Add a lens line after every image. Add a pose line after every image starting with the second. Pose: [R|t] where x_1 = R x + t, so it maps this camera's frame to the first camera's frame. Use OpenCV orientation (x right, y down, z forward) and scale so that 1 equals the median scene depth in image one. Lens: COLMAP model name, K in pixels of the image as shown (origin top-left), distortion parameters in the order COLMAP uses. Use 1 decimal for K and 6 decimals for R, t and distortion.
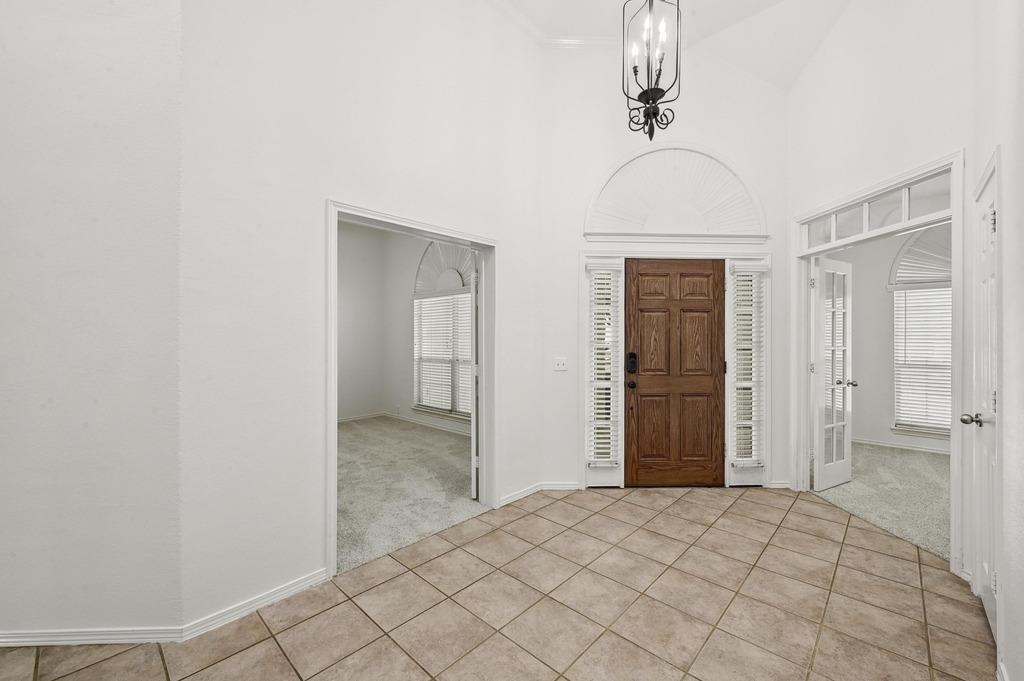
lens RADIAL K [[409.5, 0, 512.2], [0, 409.5, 340.4], [0, 0, 1]] dist [0.001192, 0.000187]
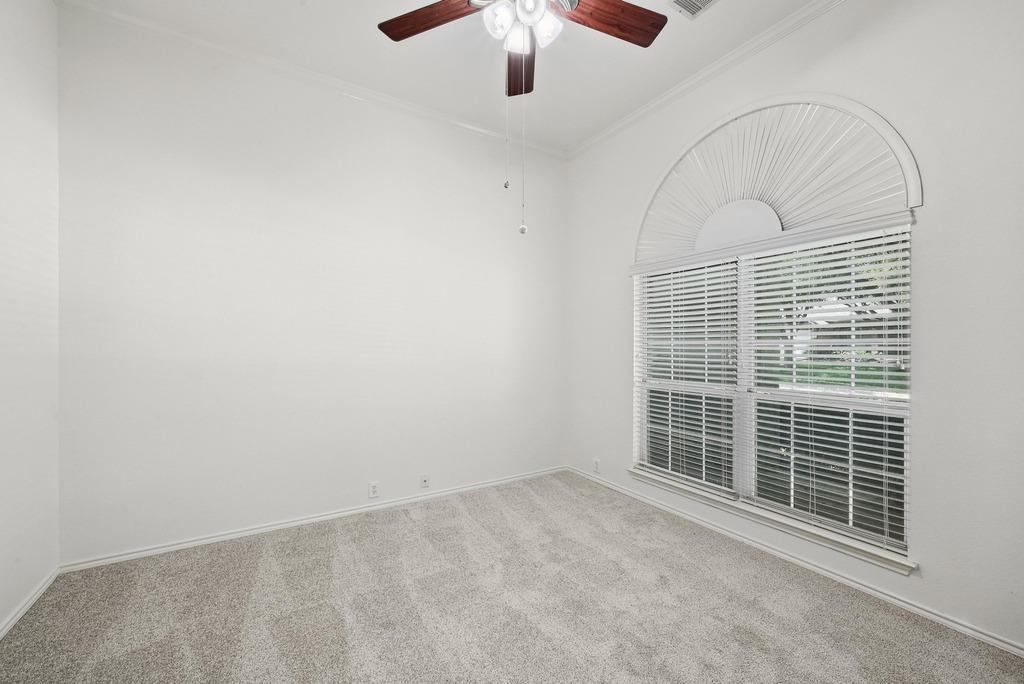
lens RADIAL K [[405.9, 0, 511.5], [0, 405.9, 341.9], [0, 0, 1]] dist [0.000318, -0.000225]
pose [[0.966433, -0.005459, -0.256861, -0.259631], [0.005436, 0.999985, -0.000798, -0.009938], [0.256861, -0.000625, 0.966448, 0.429977]]
